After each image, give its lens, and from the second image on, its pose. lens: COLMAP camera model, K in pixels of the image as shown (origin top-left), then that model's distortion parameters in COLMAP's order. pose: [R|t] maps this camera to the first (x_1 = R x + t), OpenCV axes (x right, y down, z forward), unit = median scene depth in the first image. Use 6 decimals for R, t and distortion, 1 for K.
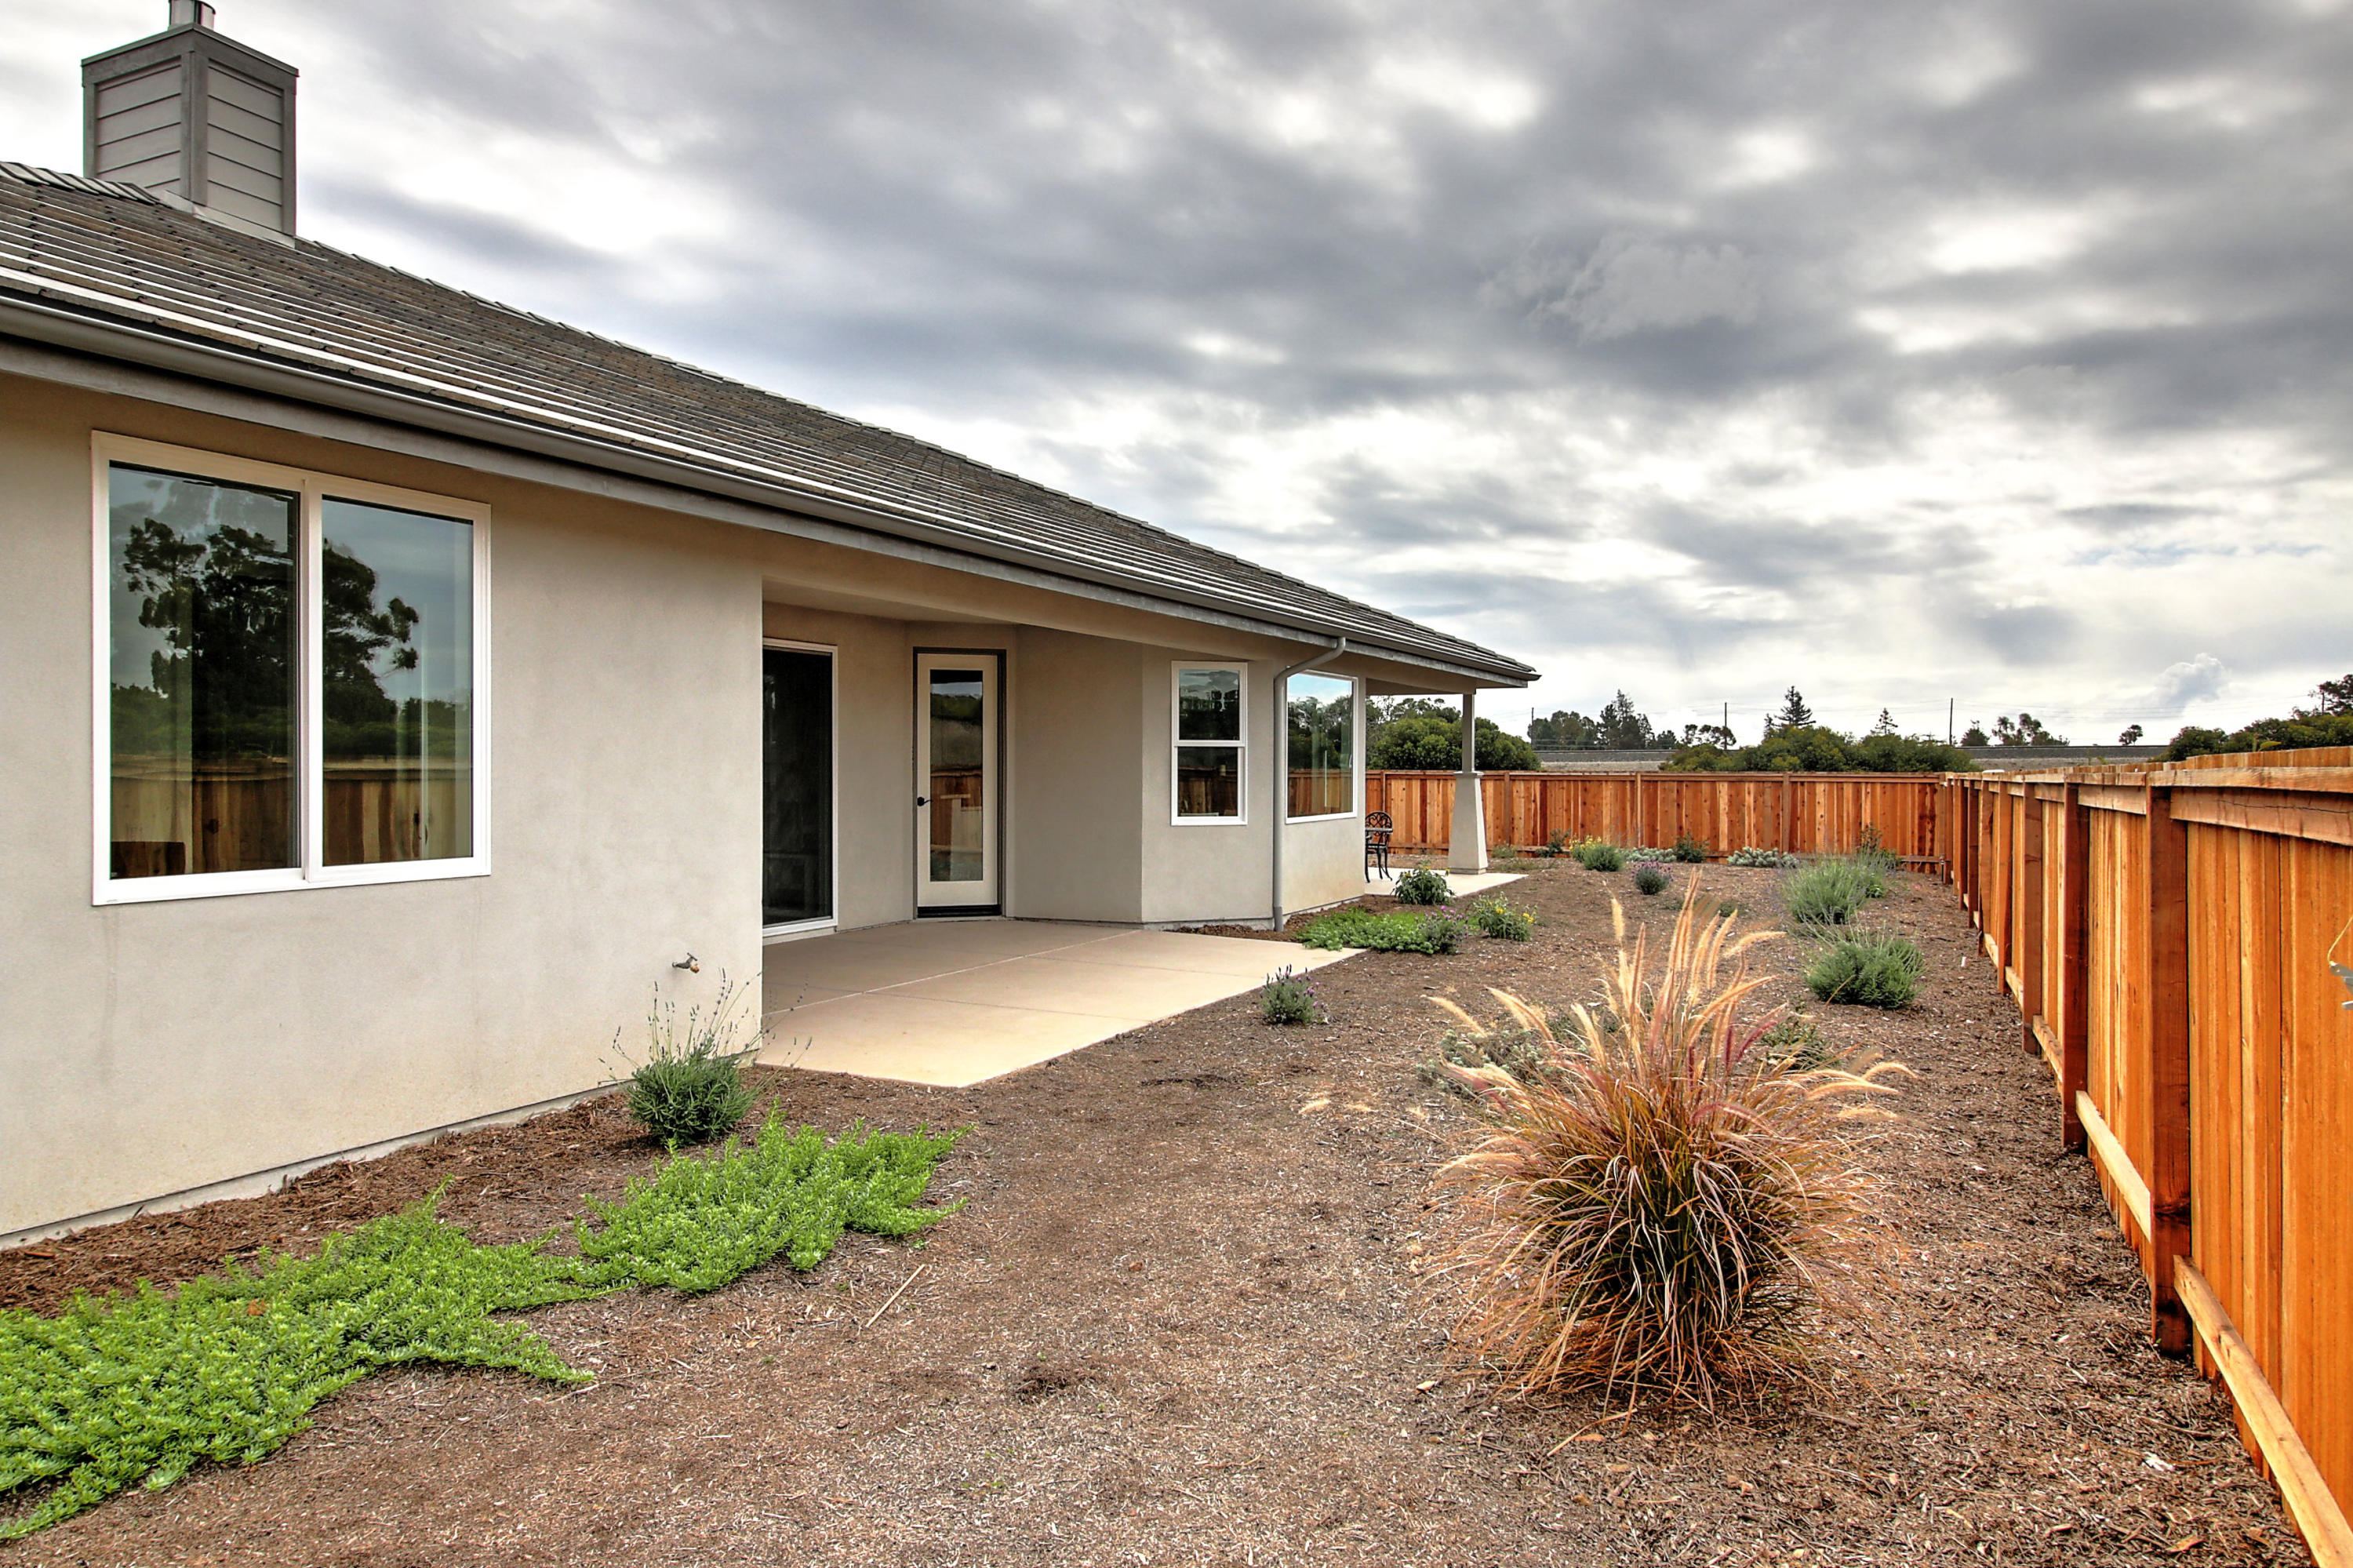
lens RADIAL K [[1534.2, 0, 1174.0], [0, 1534.2, 774.0], [0, 0, 1]] dist [0.017149, -0.003748]
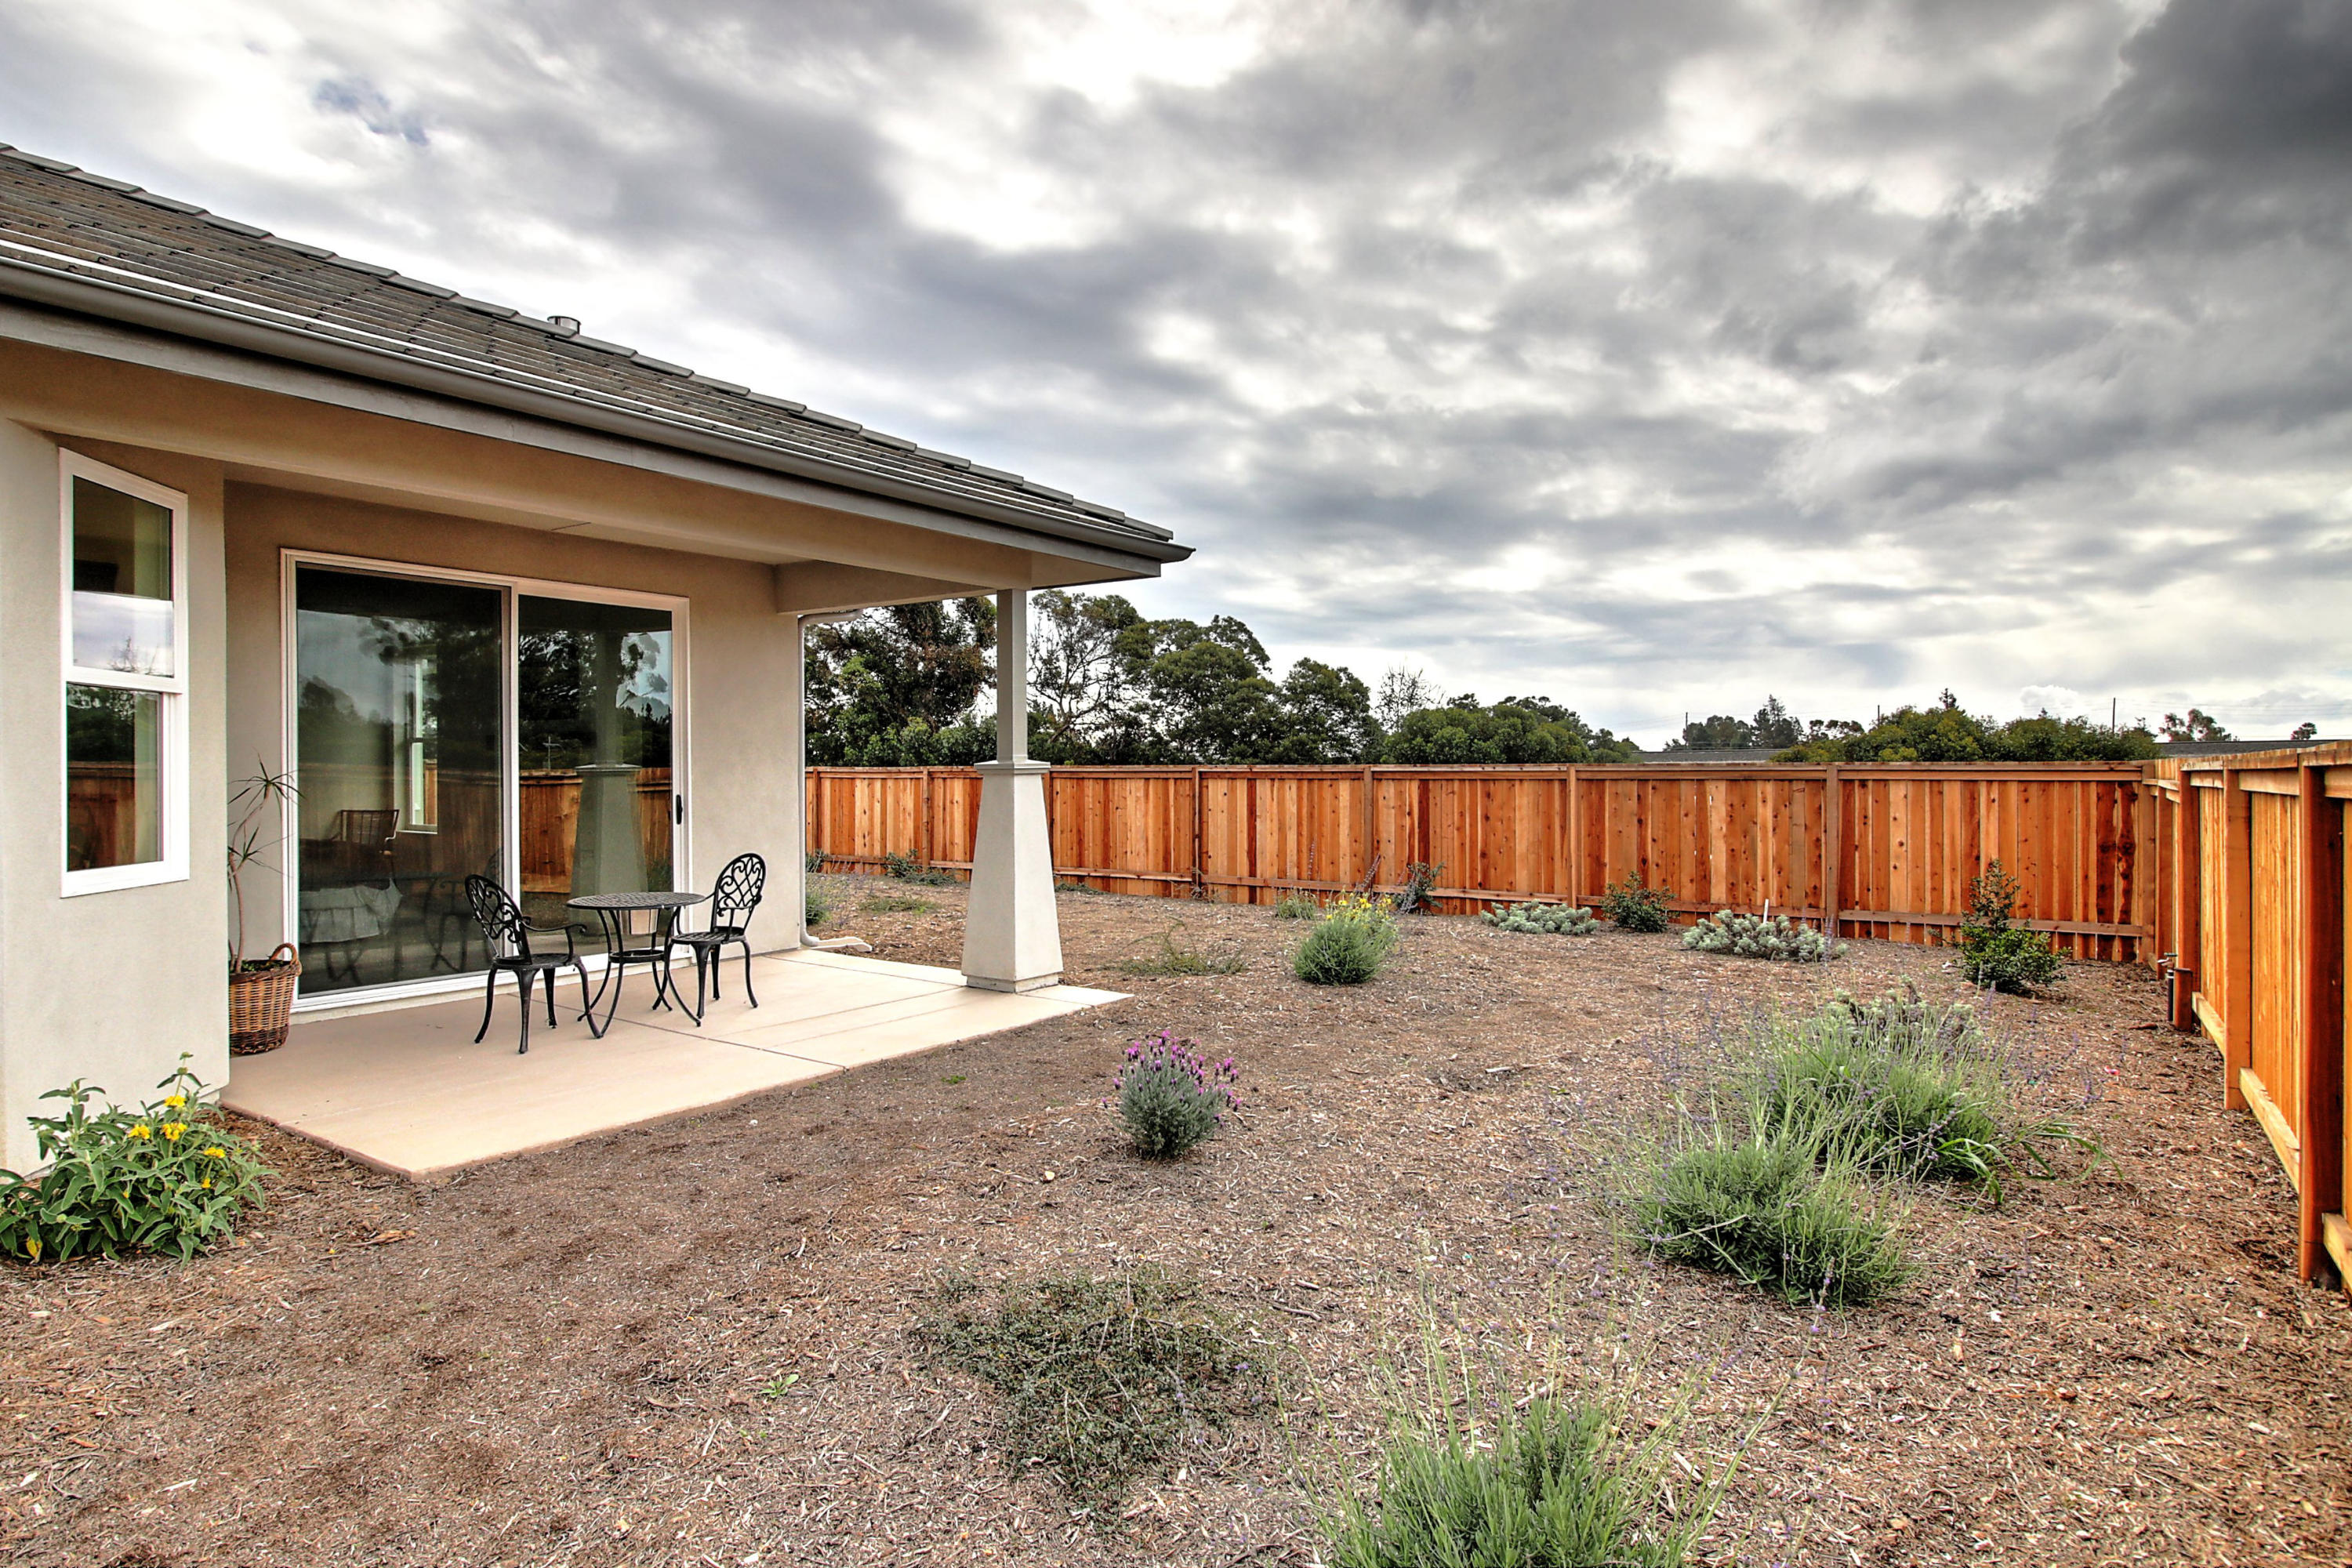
lens RADIAL K [[1273.4, 0, 1176.4], [0, 1273.4, 777.2], [0, 0, 1]] dist [-0.007027, -0.002810]
pose [[0.985911, -0.006148, -0.167159, 0.239893], [0.006160, 0.999981, -0.000445, 0.002800], [0.167158, -0.000591, 0.985930, 0.507713]]
